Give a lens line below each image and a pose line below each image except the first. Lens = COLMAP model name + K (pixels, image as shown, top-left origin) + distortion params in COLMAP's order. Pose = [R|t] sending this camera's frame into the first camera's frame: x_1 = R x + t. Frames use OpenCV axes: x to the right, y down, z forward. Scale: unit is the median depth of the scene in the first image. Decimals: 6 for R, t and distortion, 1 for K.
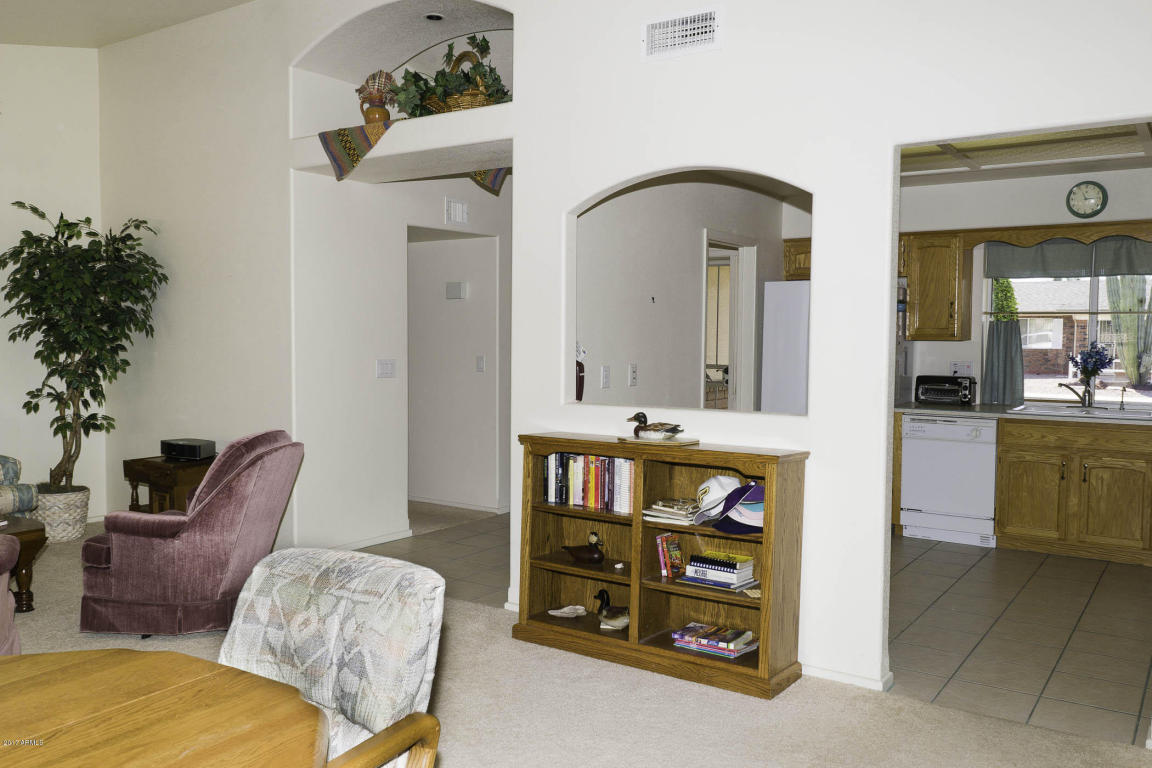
lens RADIAL K [[914.3, 0, 604.9], [0, 914.3, 383.9], [0, 0, 1]] dist [-0.007137, 0.007221]
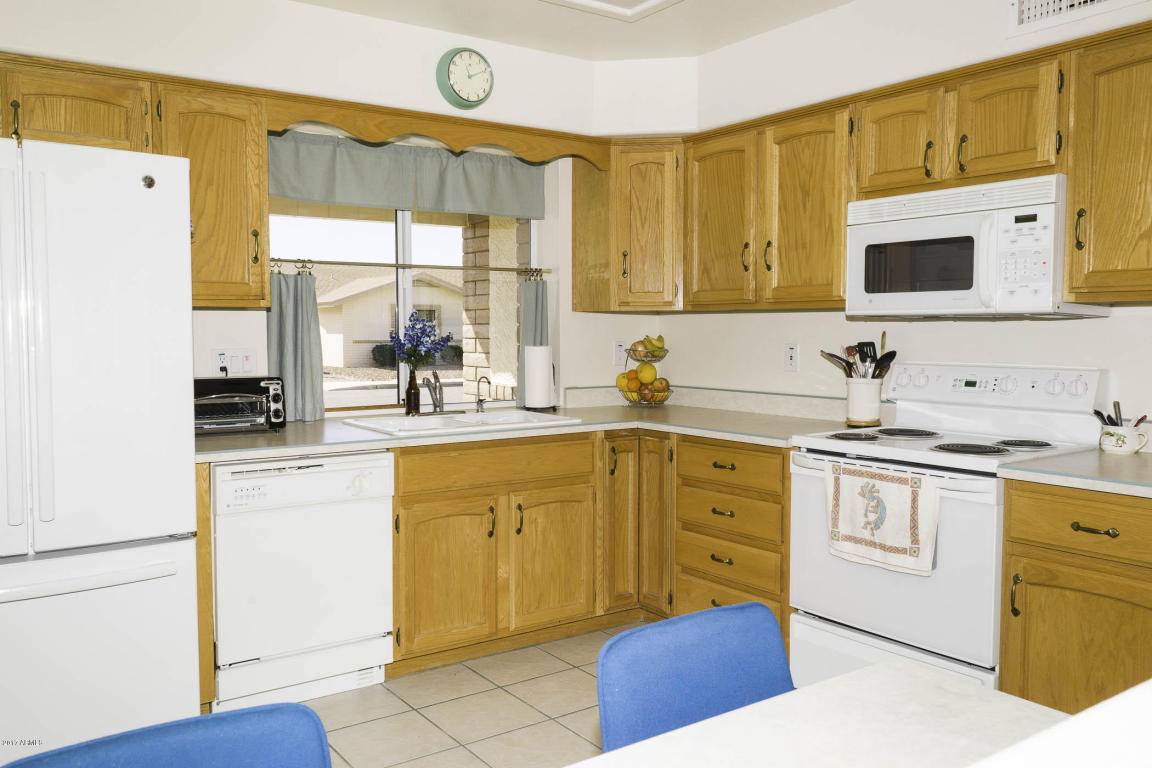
lens RADIAL K [[914.3, 0, 572.4], [0, 914.3, 382.7], [0, 0, 1]] dist [-0.007137, 0.007221]
pose [[0.368898, -0.064484, 0.927230, -0.030954], [0.054457, 0.997376, 0.047697, -0.020997], [-0.927873, 0.032899, 0.371442, 0.676677]]
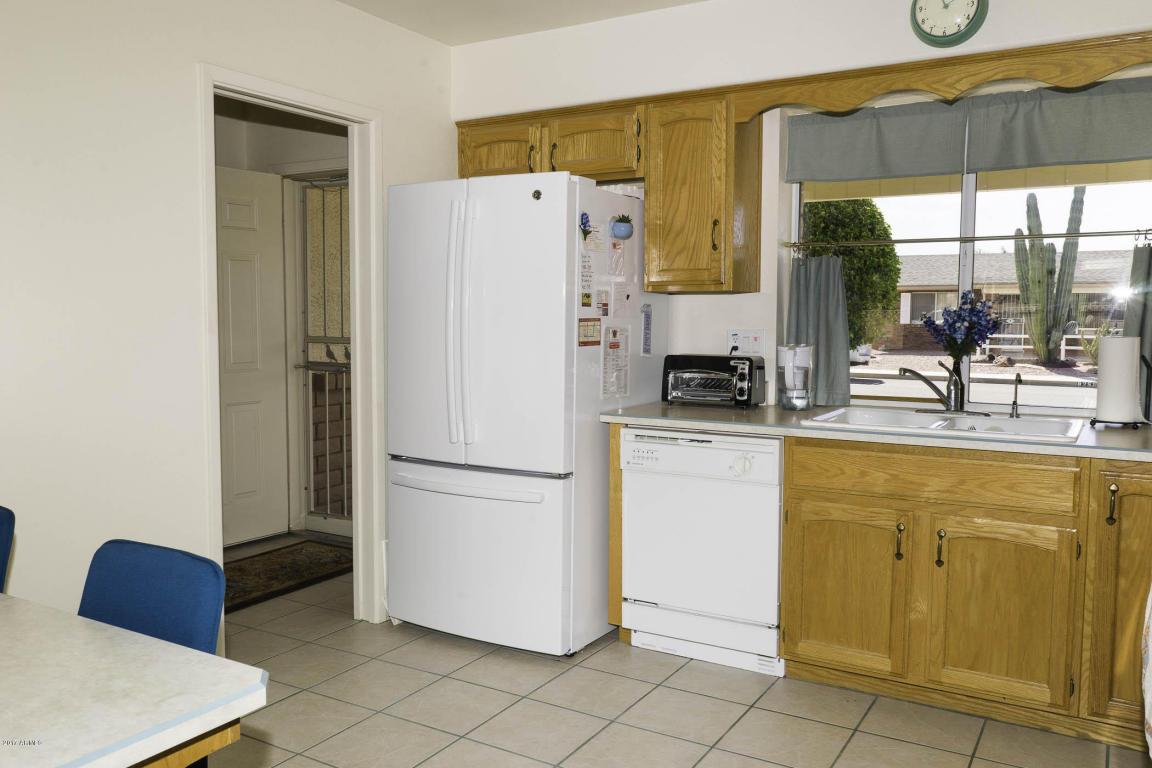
lens RADIAL K [[914.3, 0, 579.1], [0, 914.3, 384.5], [0, 0, 1]] dist [-0.007137, 0.007221]
pose [[0.998467, -0.008265, 0.054731, 0.278039], [0.007003, 0.999706, 0.023219, -0.004686], [-0.054907, -0.022800, 0.998231, 0.473128]]
